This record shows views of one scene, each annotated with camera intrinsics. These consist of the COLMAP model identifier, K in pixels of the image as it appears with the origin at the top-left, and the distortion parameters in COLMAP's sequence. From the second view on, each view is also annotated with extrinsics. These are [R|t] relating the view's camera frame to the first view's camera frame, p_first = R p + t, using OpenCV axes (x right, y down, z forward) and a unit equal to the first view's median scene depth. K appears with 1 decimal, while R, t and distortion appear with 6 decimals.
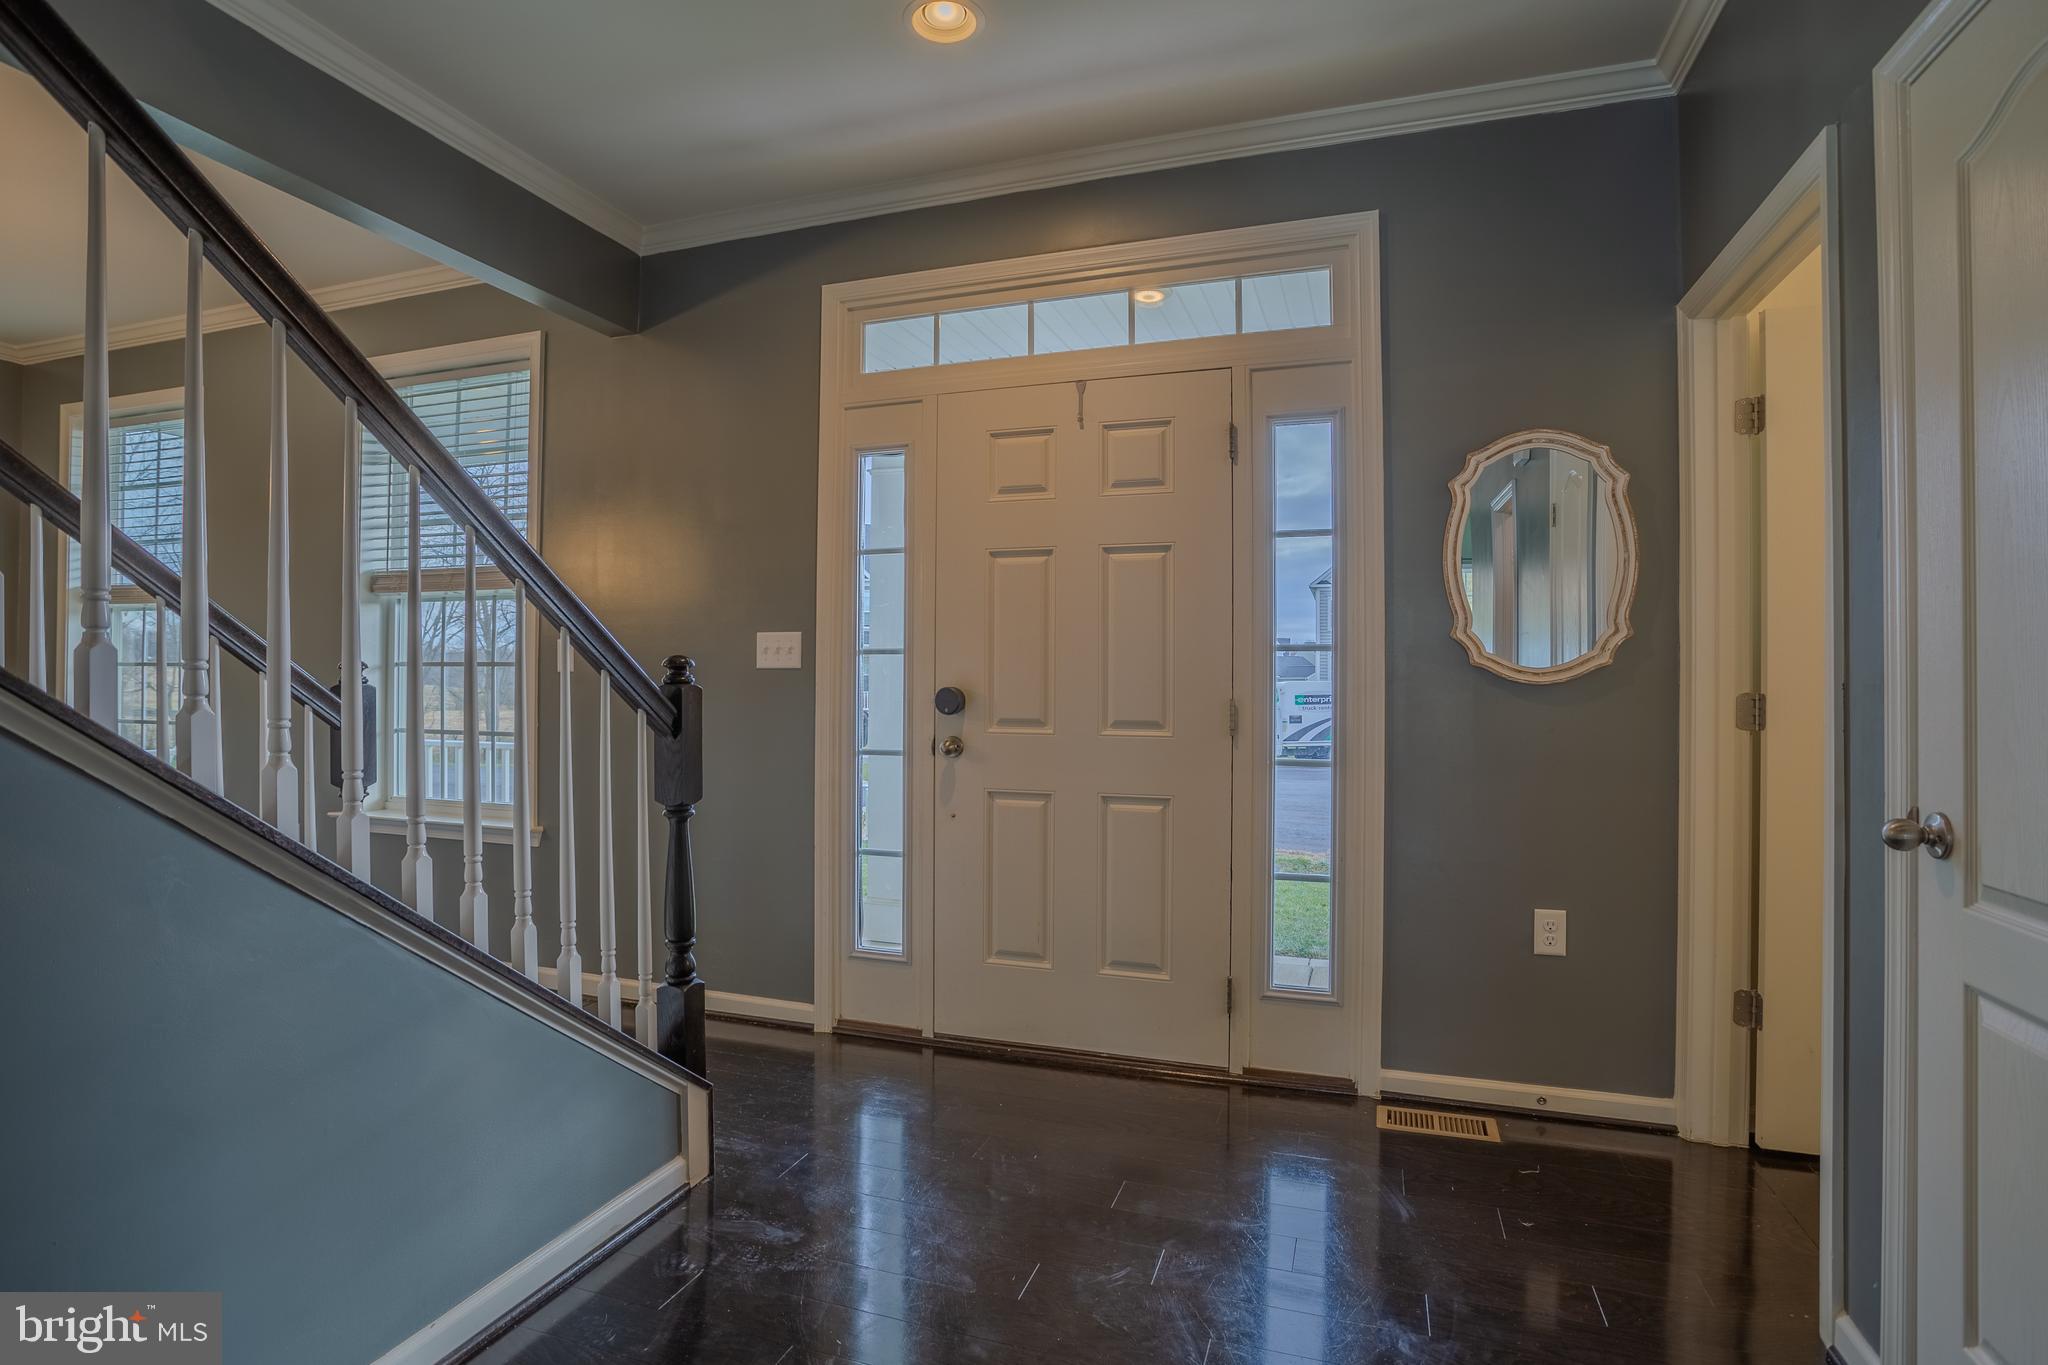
lens RADIAL K [[1018.4, 0, 1007.5], [0, 1018.4, 706.4], [0, 0, 1]] dist [-0.063256, 0.027853]
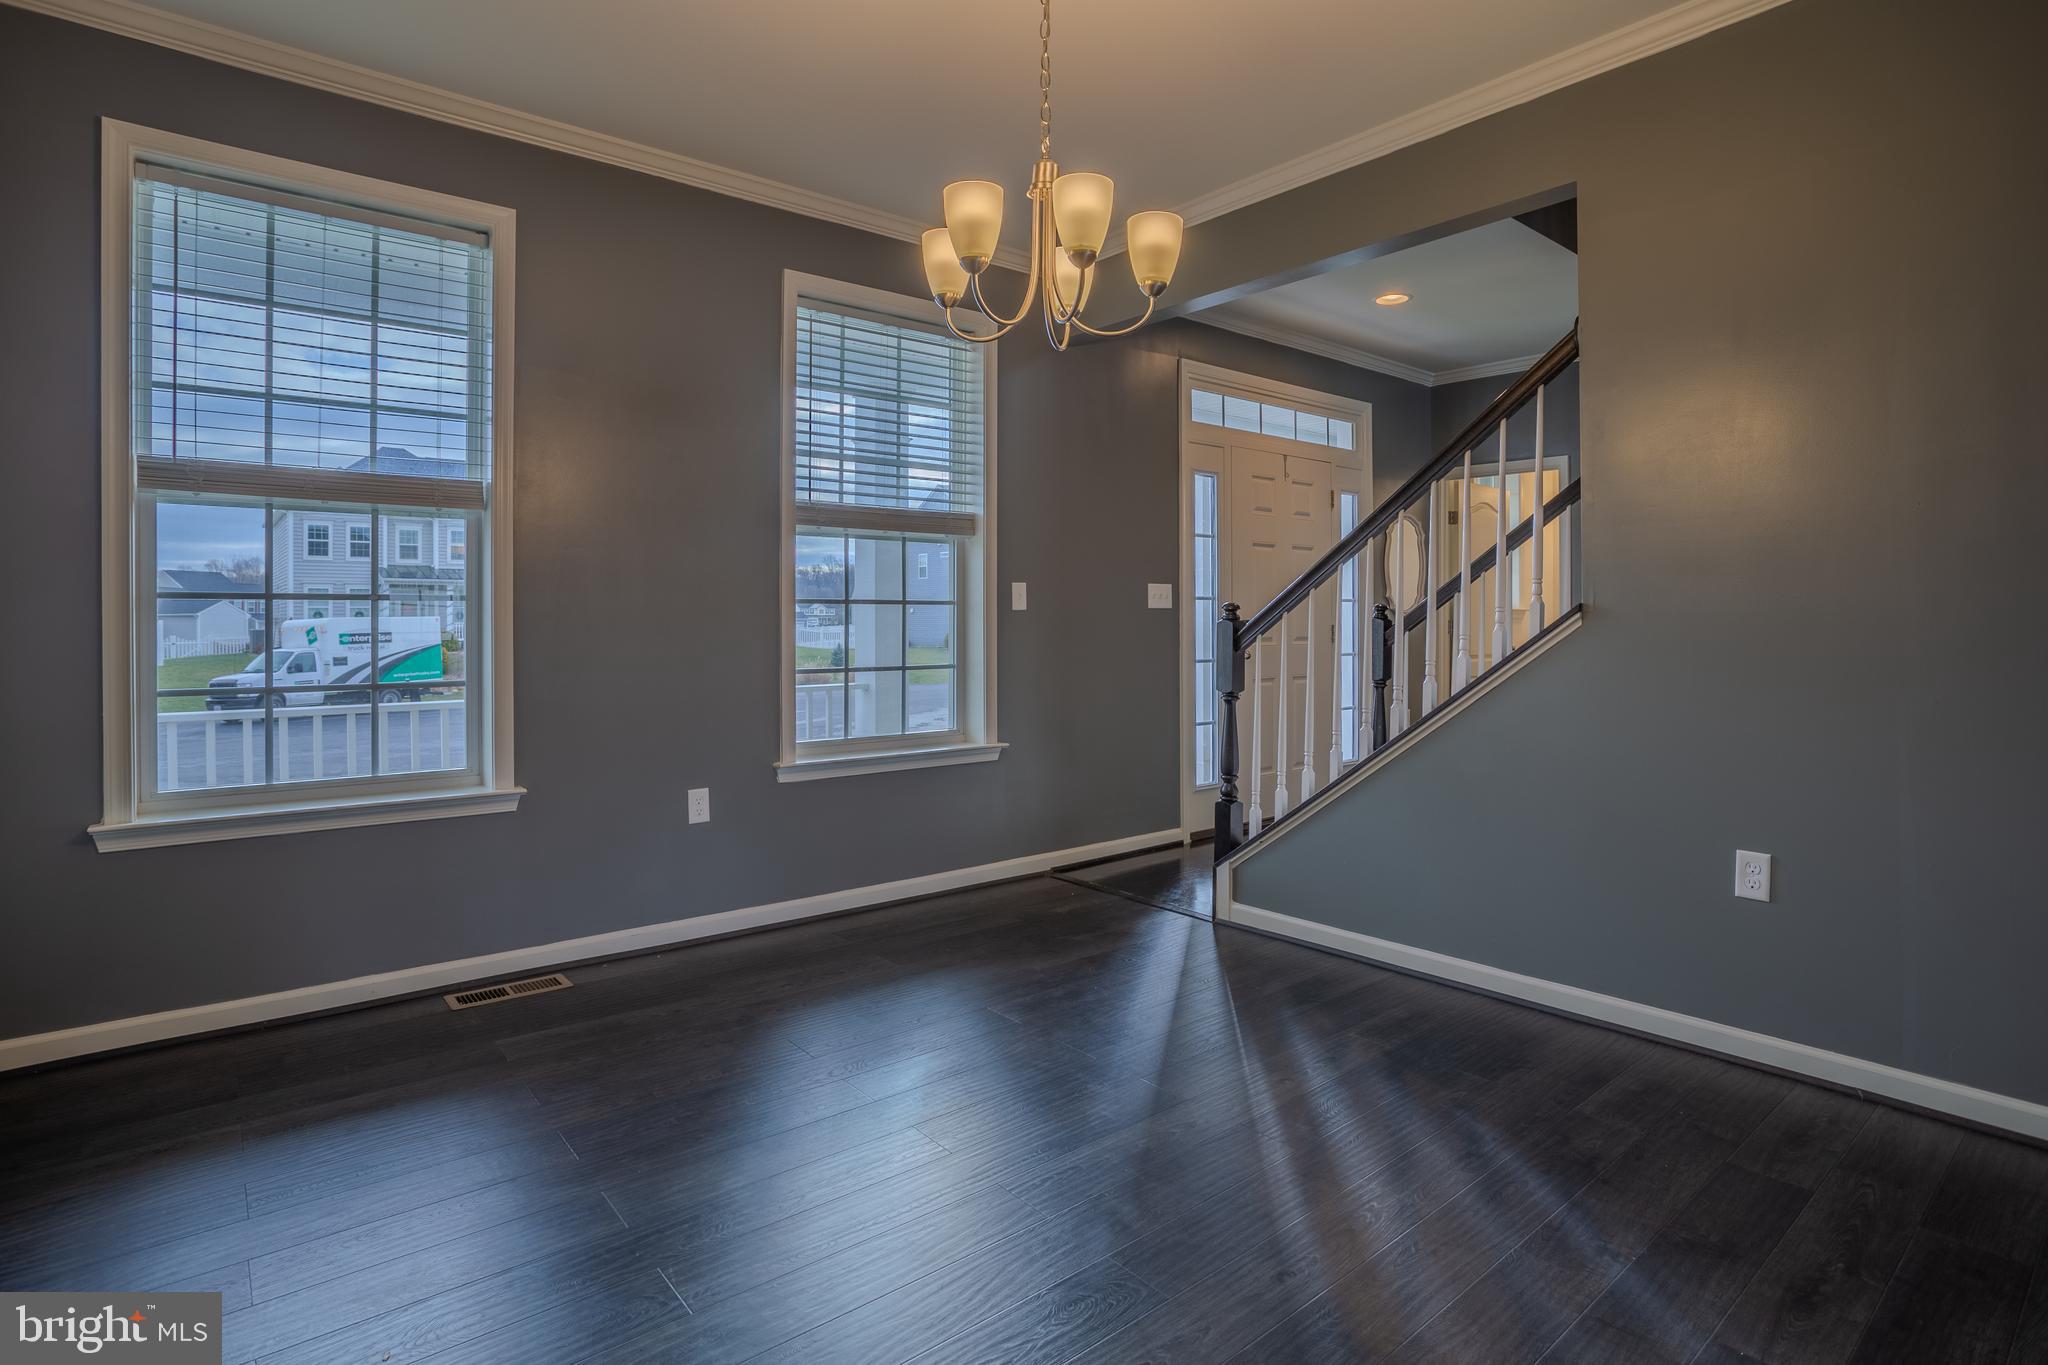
lens RADIAL K [[1052.5, 0, 993.2], [0, 1052.5, 681.6], [0, 0, 1]] dist [-0.058824, 0.030999]
pose [[0.521201, -0.058850, 0.851403, -1.717533], [0.026199, 0.998253, 0.052962, -0.019381], [-0.853032, -0.005298, 0.521832, 0.416900]]
